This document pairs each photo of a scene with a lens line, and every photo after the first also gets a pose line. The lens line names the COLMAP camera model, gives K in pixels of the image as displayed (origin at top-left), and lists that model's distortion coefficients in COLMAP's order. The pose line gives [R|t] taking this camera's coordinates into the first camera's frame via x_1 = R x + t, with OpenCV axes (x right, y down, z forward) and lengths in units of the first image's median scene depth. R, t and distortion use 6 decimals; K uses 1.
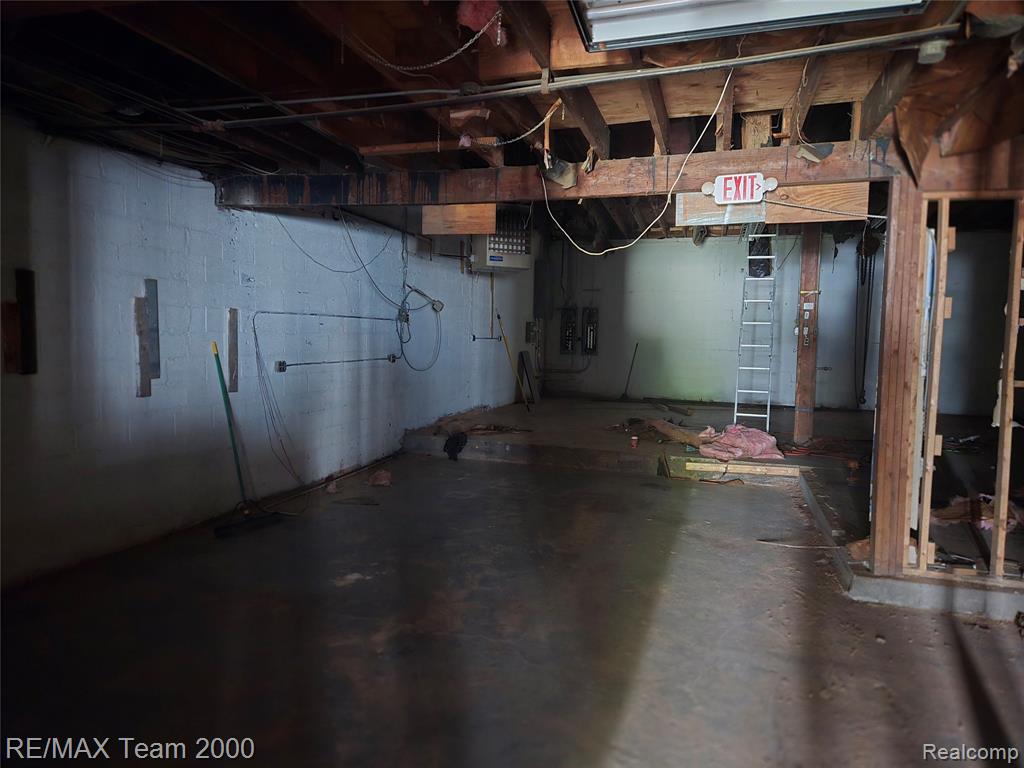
lens RADIAL K [[688.1, 0, 506.1], [0, 688.1, 388.6], [0, 0, 1]] dist [0.048864, -0.038051]
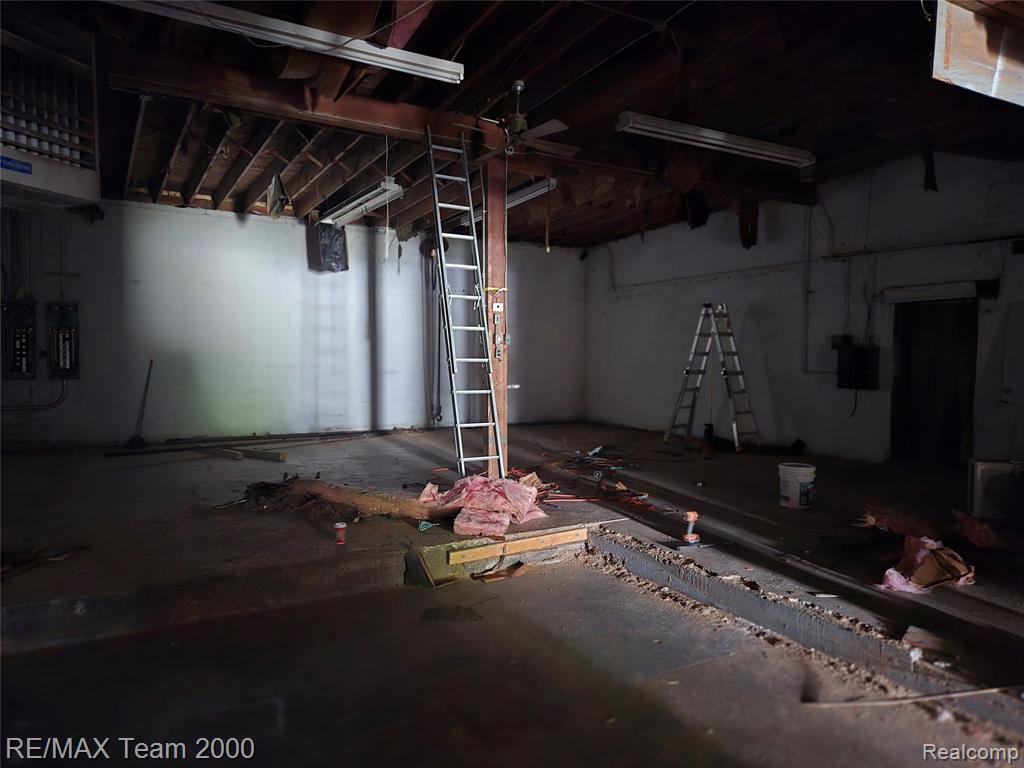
lens RADIAL K [[688.1, 0, 509.0], [0, 688.1, 384.4], [0, 0, 1]] dist [0.048864, -0.038051]
pose [[0.669004, -0.048684, 0.741663, -0.126728], [0.066288, 0.997784, 0.005703, -0.035695], [-0.740297, 0.045348, 0.670748, 0.470988]]
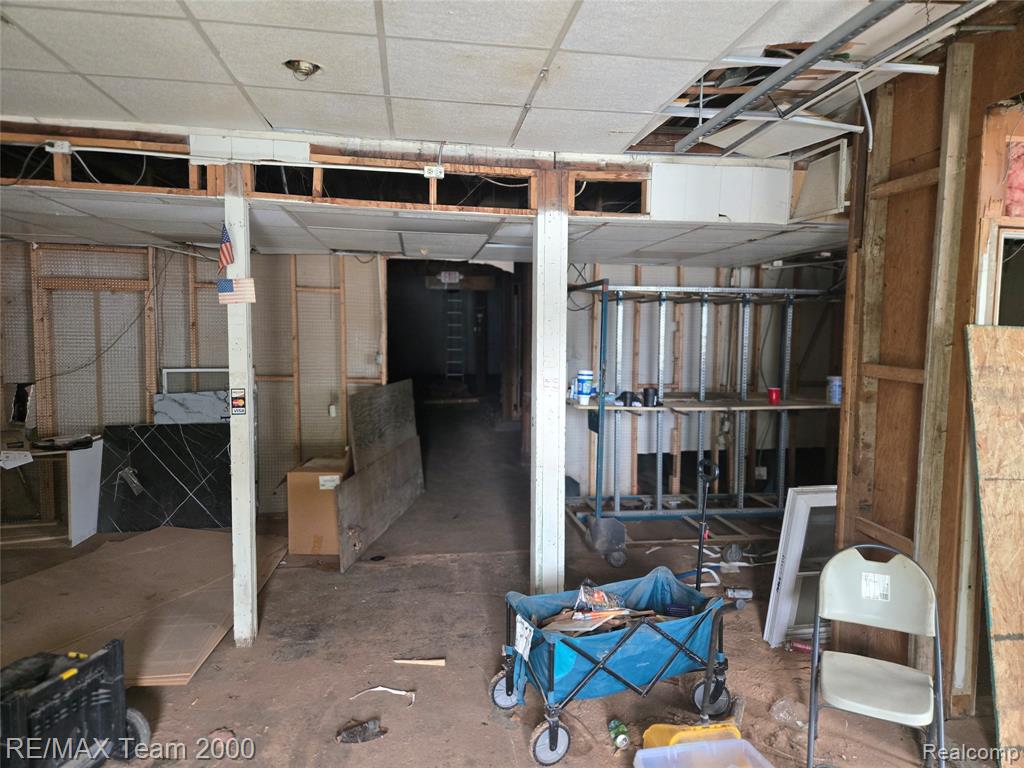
lens RADIAL K [[688.1, 0, 513.9], [0, 688.1, 385.0], [0, 0, 1]] dist [0.048864, -0.038051]
pose [[0.902203, -0.040358, 0.429419, -0.280502], [0.038258, 0.999176, 0.013526, 0.044048], [-0.429611, 0.004225, 0.903004, -0.701354]]
